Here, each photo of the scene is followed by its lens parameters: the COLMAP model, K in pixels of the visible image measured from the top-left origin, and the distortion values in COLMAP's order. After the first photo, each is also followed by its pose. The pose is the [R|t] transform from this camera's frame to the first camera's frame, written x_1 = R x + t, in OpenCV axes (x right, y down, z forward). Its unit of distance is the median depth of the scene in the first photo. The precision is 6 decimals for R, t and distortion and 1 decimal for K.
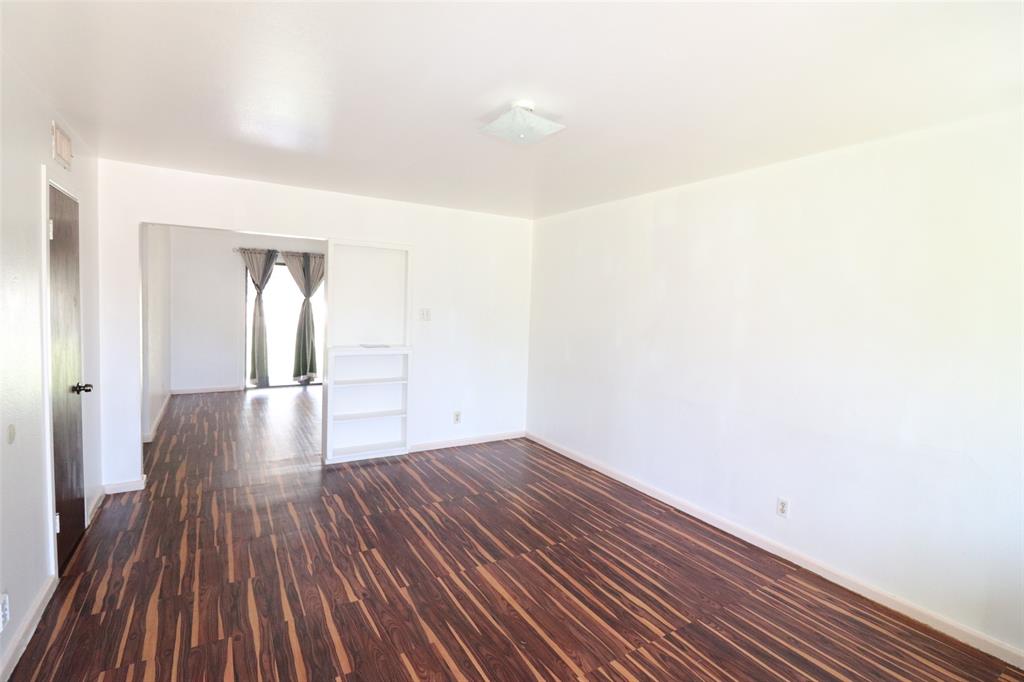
lens RADIAL K [[480.0, 0, 513.9], [0, 480.0, 325.5], [0, 0, 1]] dist [0.000502, -0.012400]
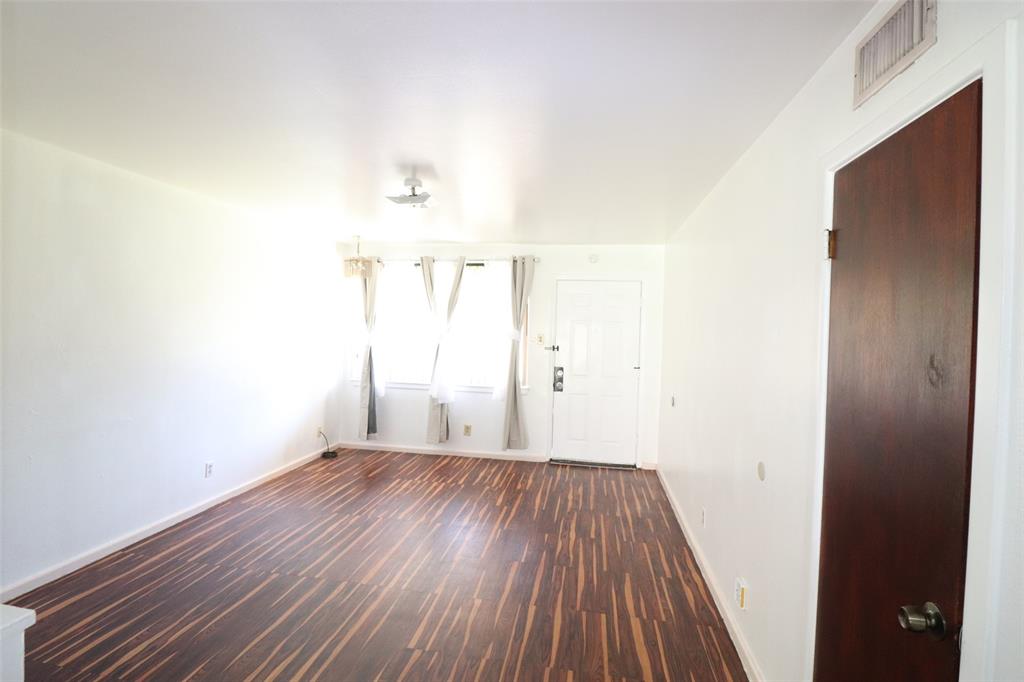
lens RADIAL K [[480.0, 0, 513.9], [0, 480.0, 325.5], [0, 0, 1]] dist [0.000502, -0.012400]
pose [[-0.755066, -0.053426, 0.653468, -0.986522], [-0.022828, 0.998212, 0.055235, -0.106624], [-0.655251, 0.026789, -0.754936, 1.608410]]
